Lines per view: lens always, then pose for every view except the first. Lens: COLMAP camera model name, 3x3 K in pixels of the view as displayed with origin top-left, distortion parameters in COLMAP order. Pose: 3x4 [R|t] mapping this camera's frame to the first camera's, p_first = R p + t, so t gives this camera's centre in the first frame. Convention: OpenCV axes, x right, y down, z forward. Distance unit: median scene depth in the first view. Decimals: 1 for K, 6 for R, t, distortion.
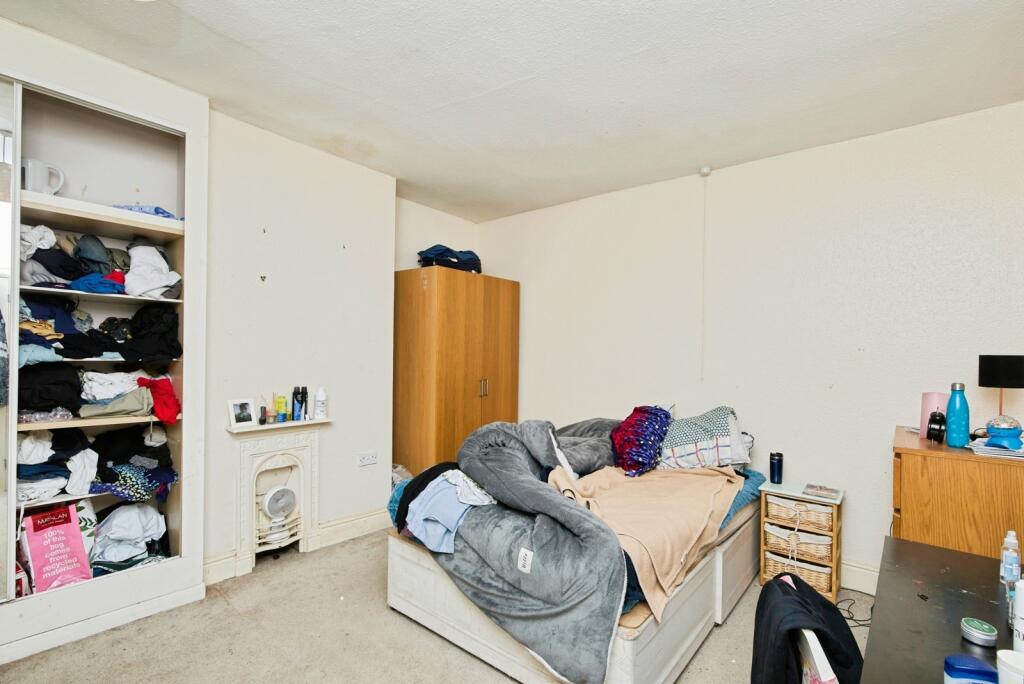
lens RADIAL K [[474.6, 0, 512.0], [0, 474.6, 342.0], [0, 0, 1]] dist [0.001444, 0.000359]
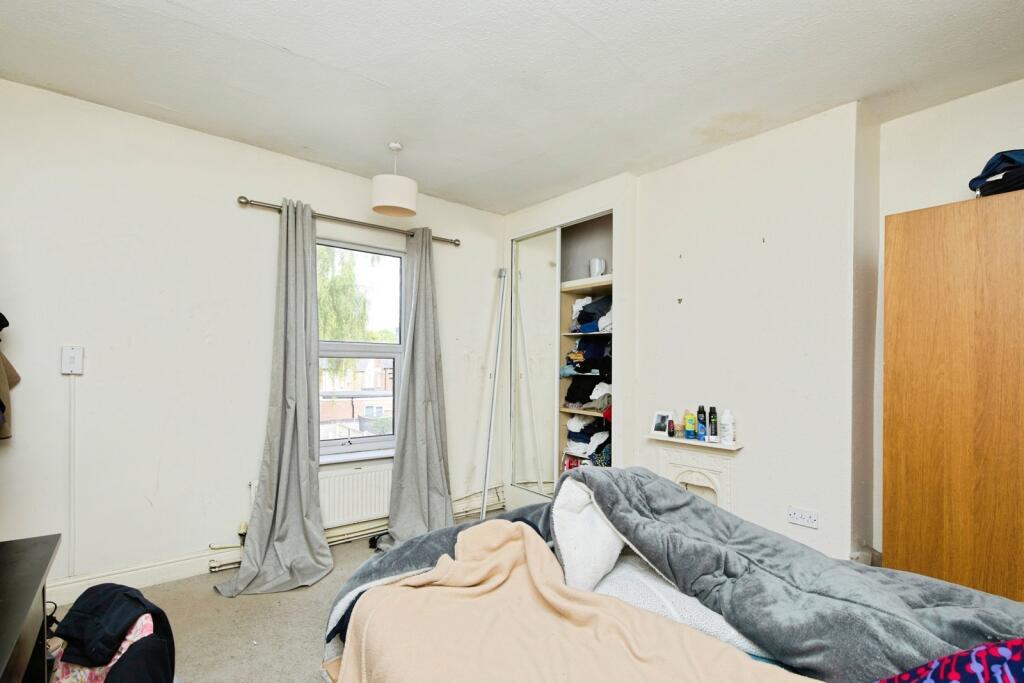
lens RADIAL K [[485.1, 0, 514.7], [0, 485.1, 364.0], [0, 0, 1]] dist [0.000204, 0.000036]
pose [[-0.215066, -0.020989, -0.976374, 0.640998], [0.005632, 0.999726, -0.022731, 0.031767], [0.976583, -0.010387, -0.214888, 0.903874]]
